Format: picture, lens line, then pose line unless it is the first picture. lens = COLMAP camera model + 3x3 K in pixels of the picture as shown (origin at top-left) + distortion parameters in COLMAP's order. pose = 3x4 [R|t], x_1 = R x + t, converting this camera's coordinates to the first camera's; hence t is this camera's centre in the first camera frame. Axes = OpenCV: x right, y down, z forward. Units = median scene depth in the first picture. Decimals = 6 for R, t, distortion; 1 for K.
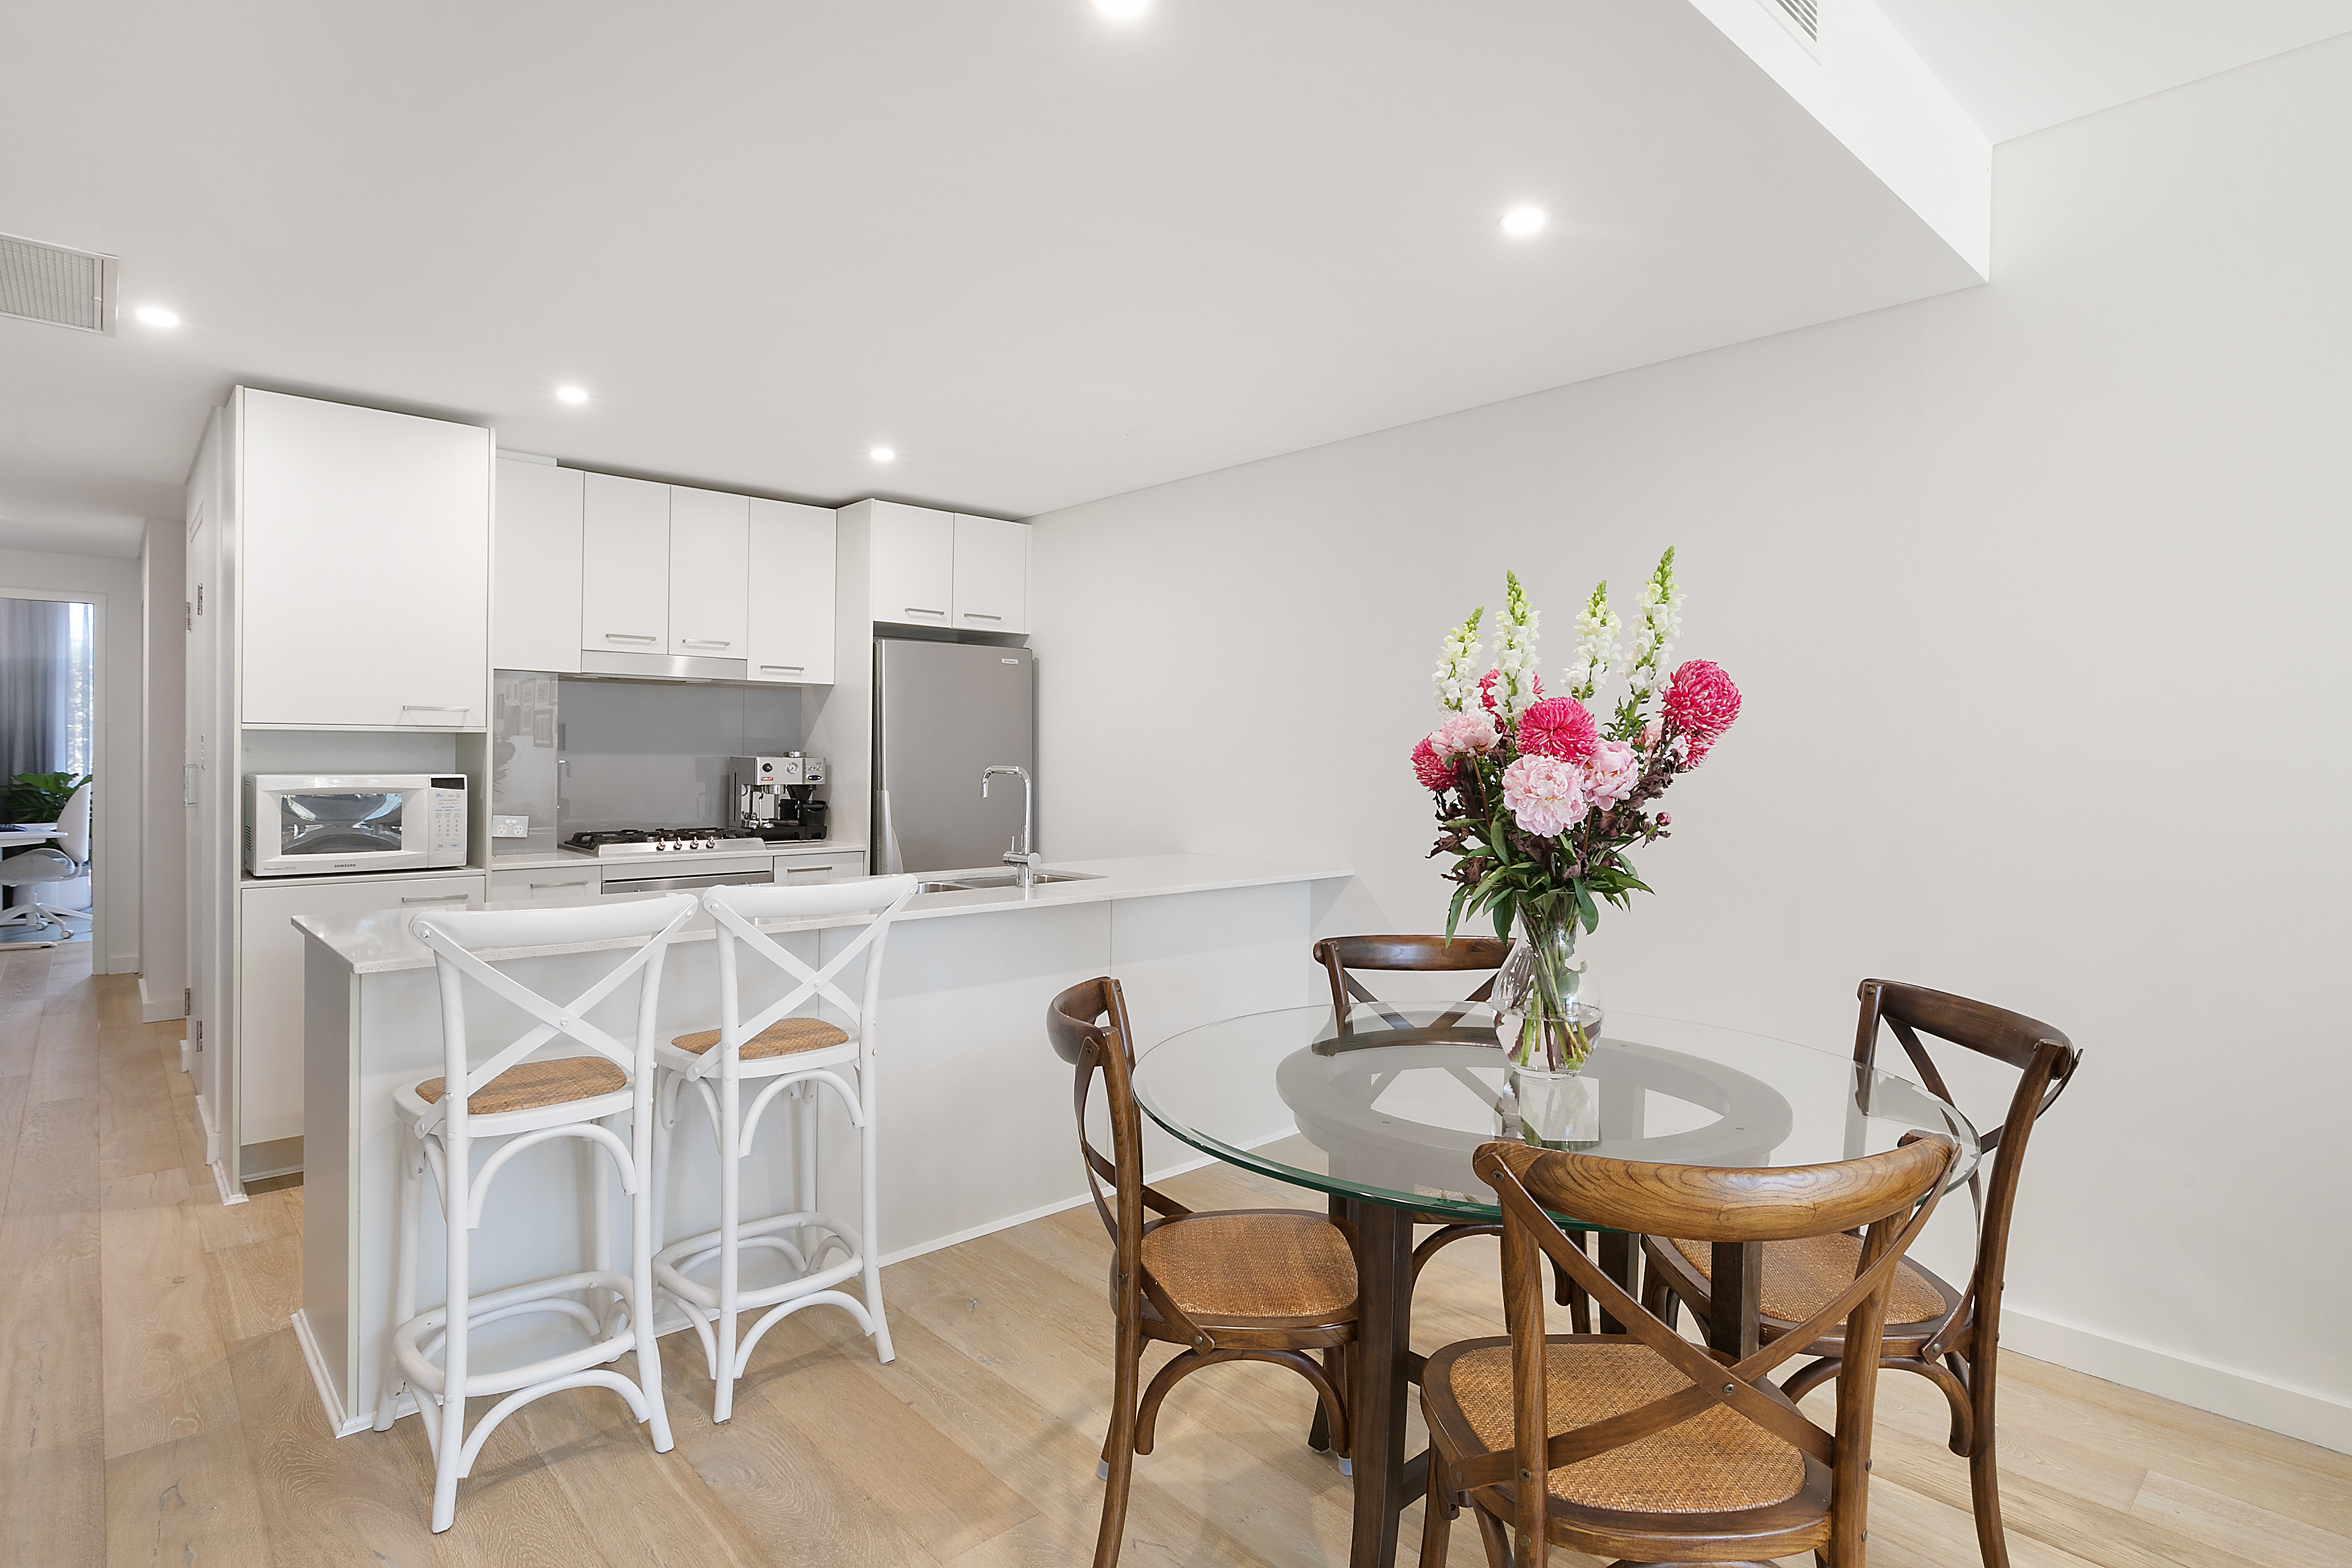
lens RADIAL K [[1281.8, 0, 1176.0], [0, 1281.8, 784.0], [0, 0, 1]] dist [0.001353, 0.001107]
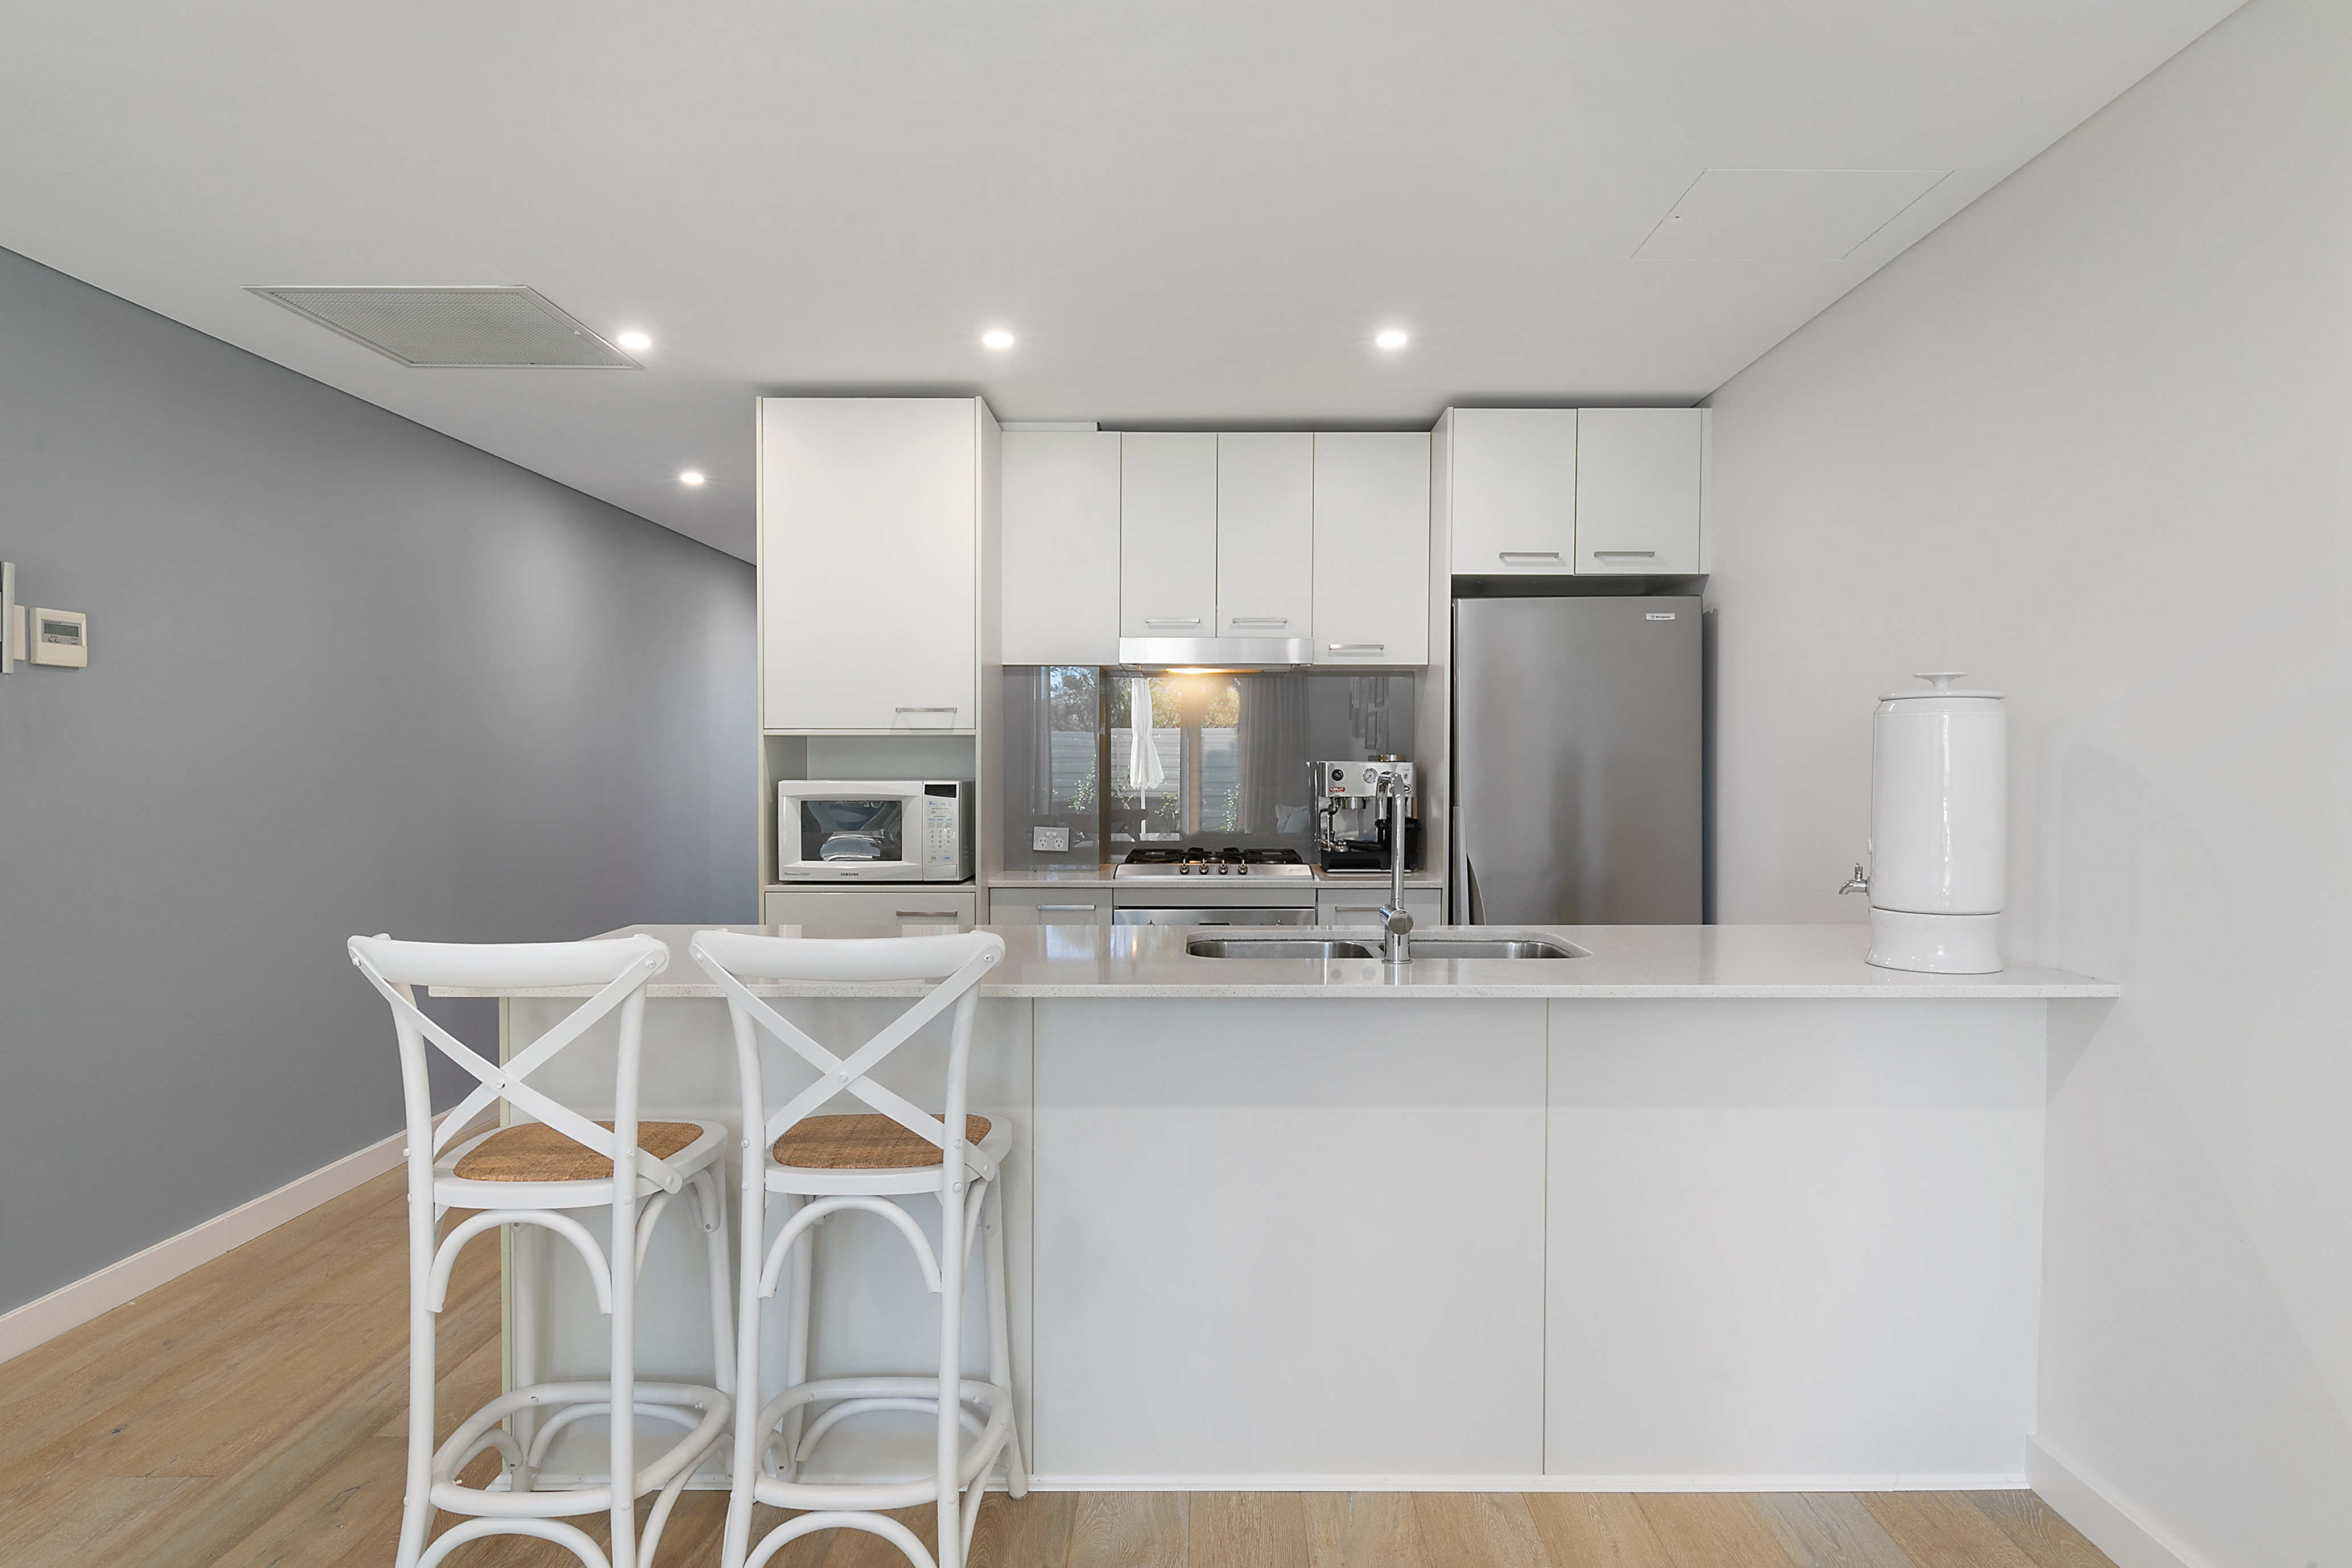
lens RADIAL K [[1430.9, 0, 1176.0], [0, 1430.9, 784.0], [0, 0, 1]] dist [-0.002313, -0.001928]
pose [[0.720931, 0.005764, -0.692983, 0.276839], [-0.012233, 0.999915, -0.004409, -0.002848], [0.692899, 0.011656, 0.720940, 0.390732]]
